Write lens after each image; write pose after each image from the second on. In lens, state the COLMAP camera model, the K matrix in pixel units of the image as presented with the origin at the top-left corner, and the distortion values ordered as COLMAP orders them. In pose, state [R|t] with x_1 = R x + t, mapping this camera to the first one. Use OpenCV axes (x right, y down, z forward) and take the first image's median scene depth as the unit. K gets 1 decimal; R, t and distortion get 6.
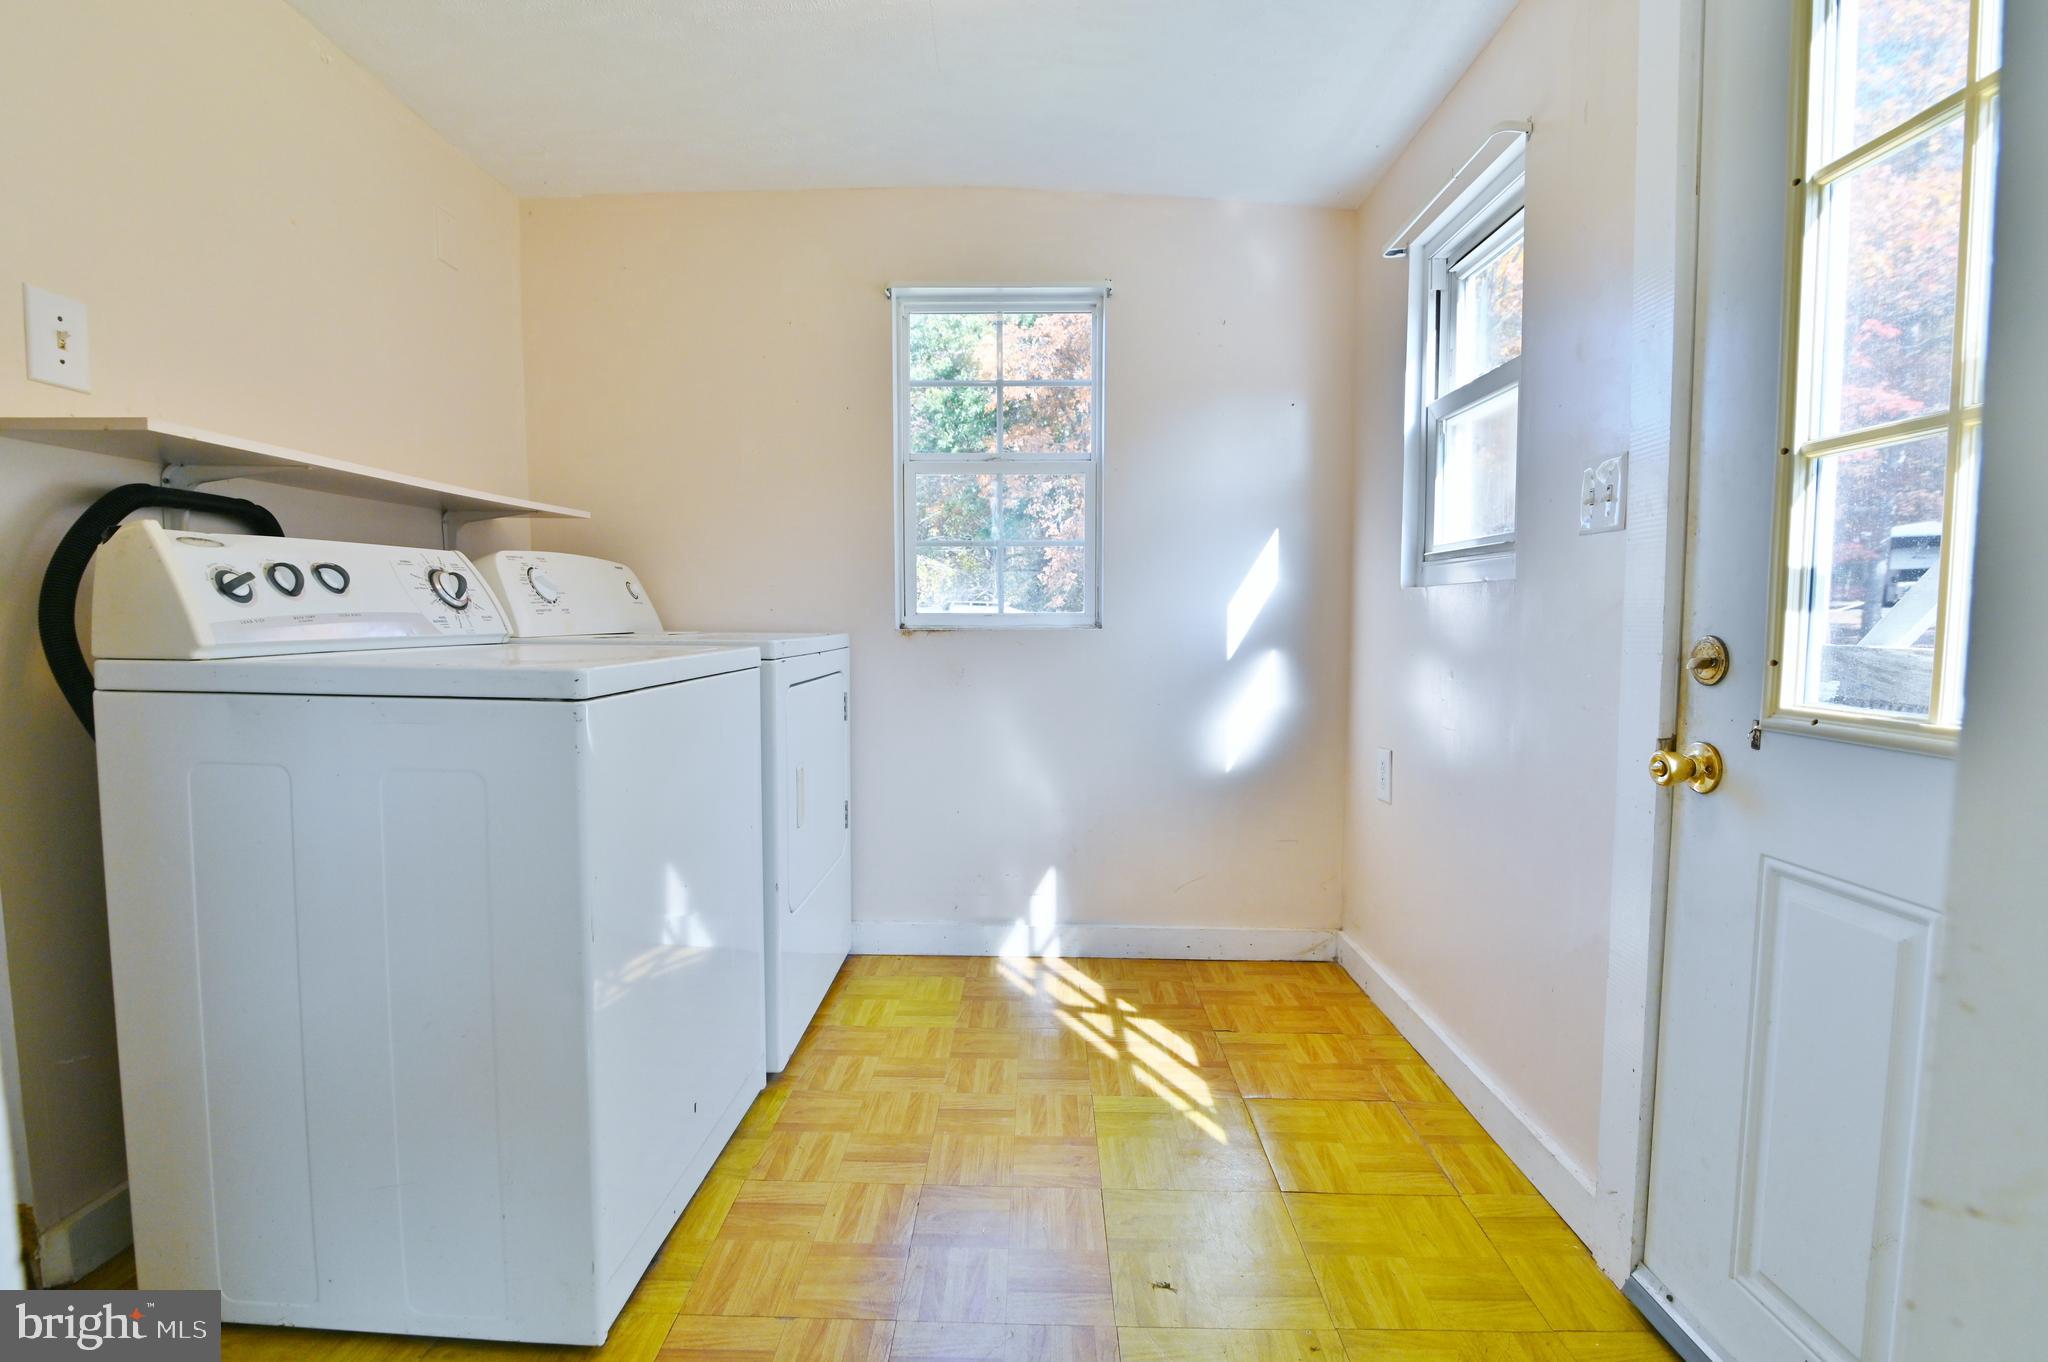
lens RADIAL K [[935.7, 0, 1014.1], [0, 935.7, 679.6], [0, 0, 1]] dist [-0.007505, 0.000518]
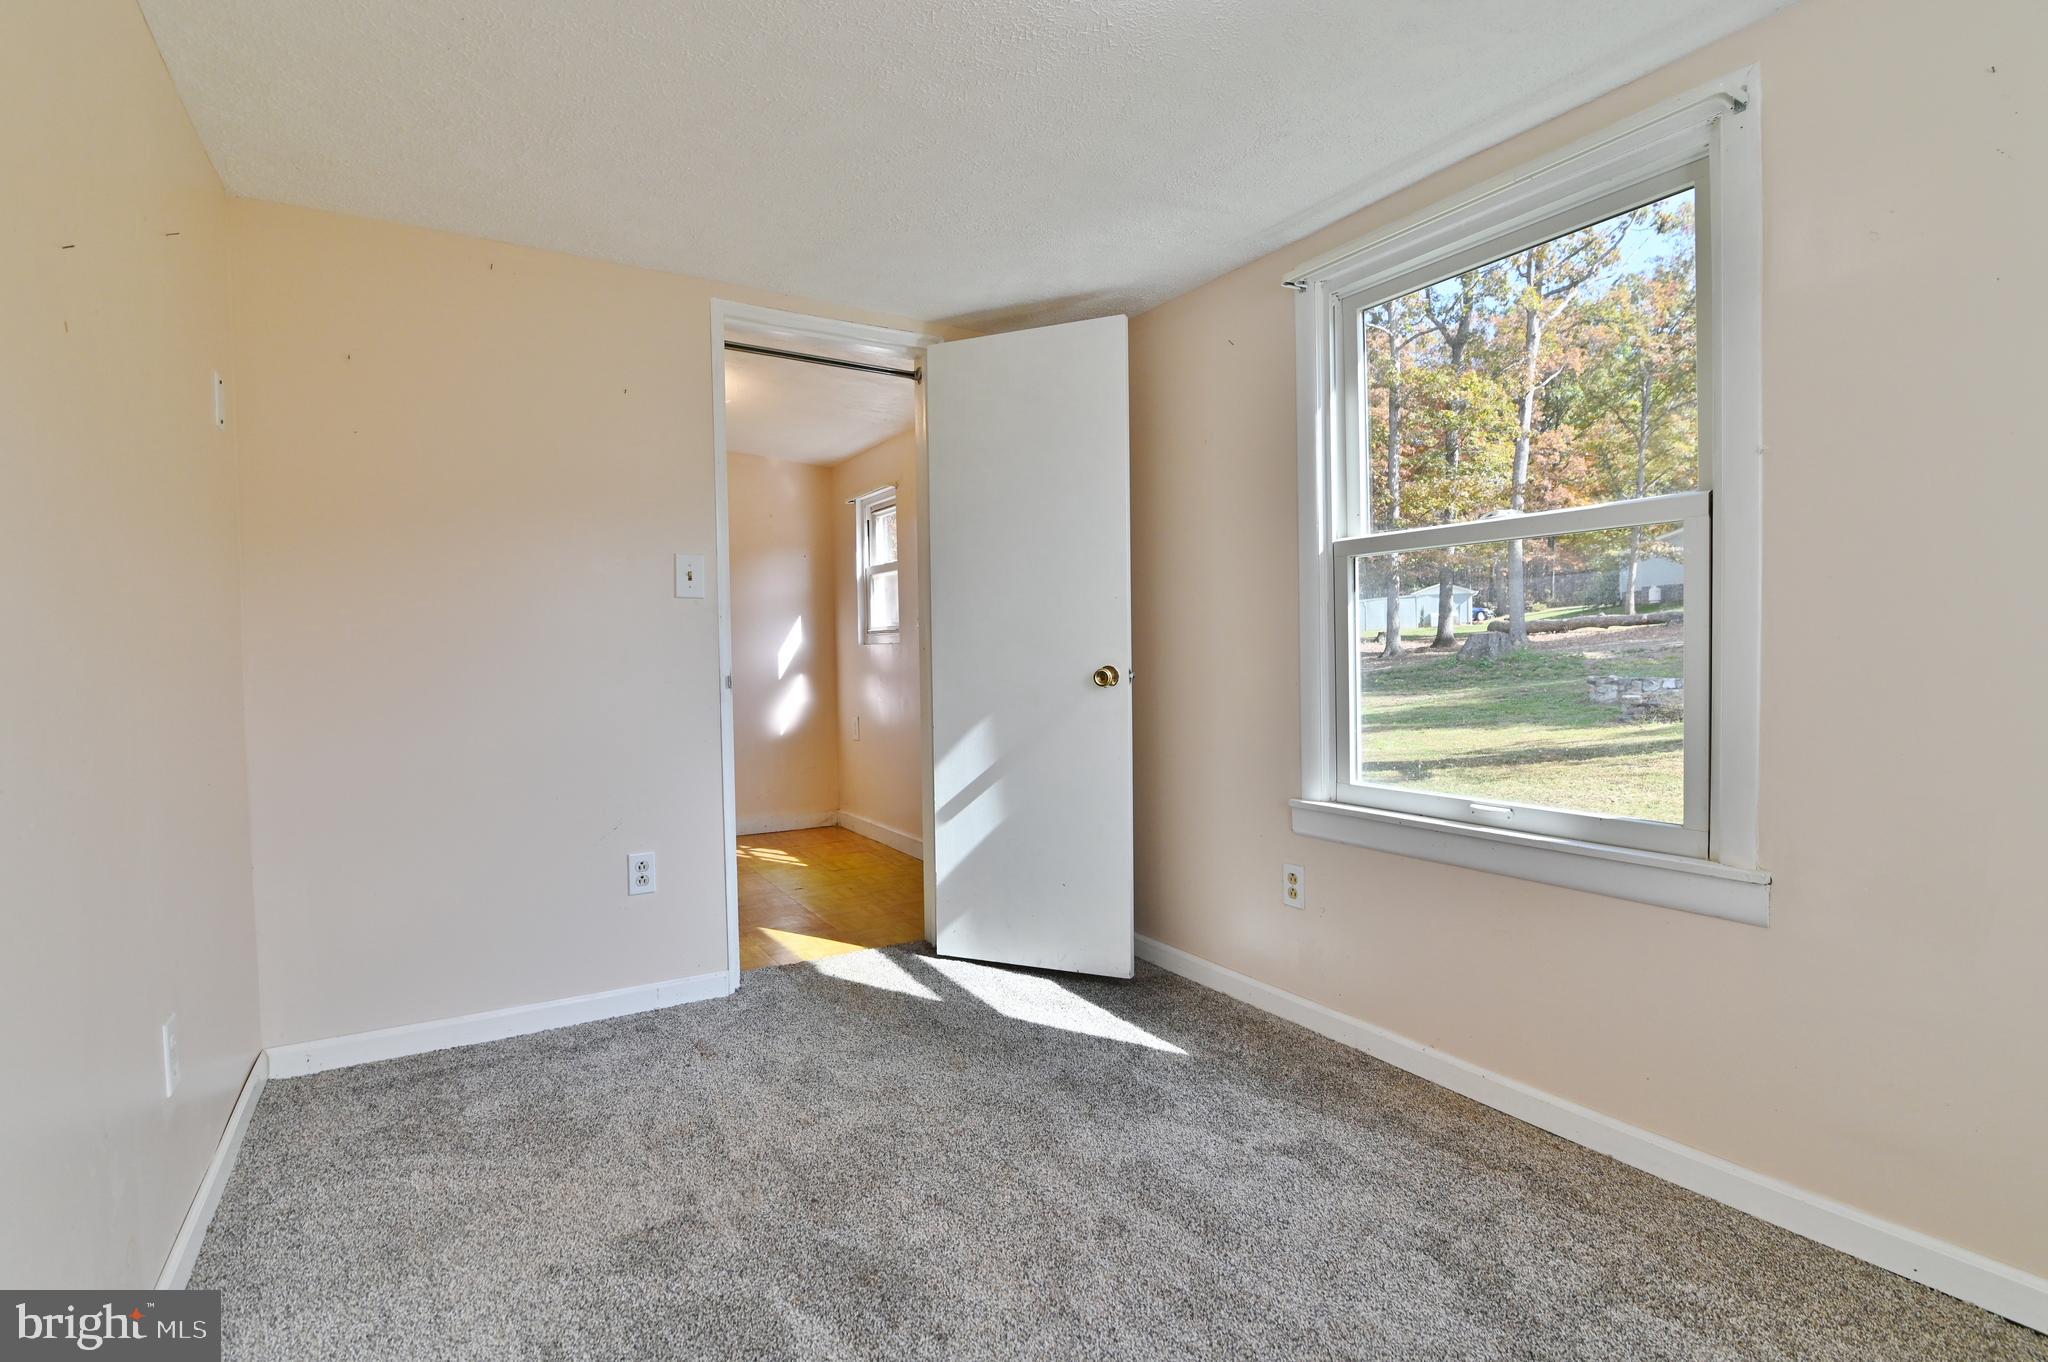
lens RADIAL K [[935.7, 0, 1018.8], [0, 935.7, 678.4], [0, 0, 1]] dist [-0.007505, 0.000518]
pose [[0.840702, -0.029086, 0.540716, -0.513989], [0.052625, 0.998218, -0.028125, 0.071801], [-0.538935, 0.052100, 0.840735, -1.169885]]
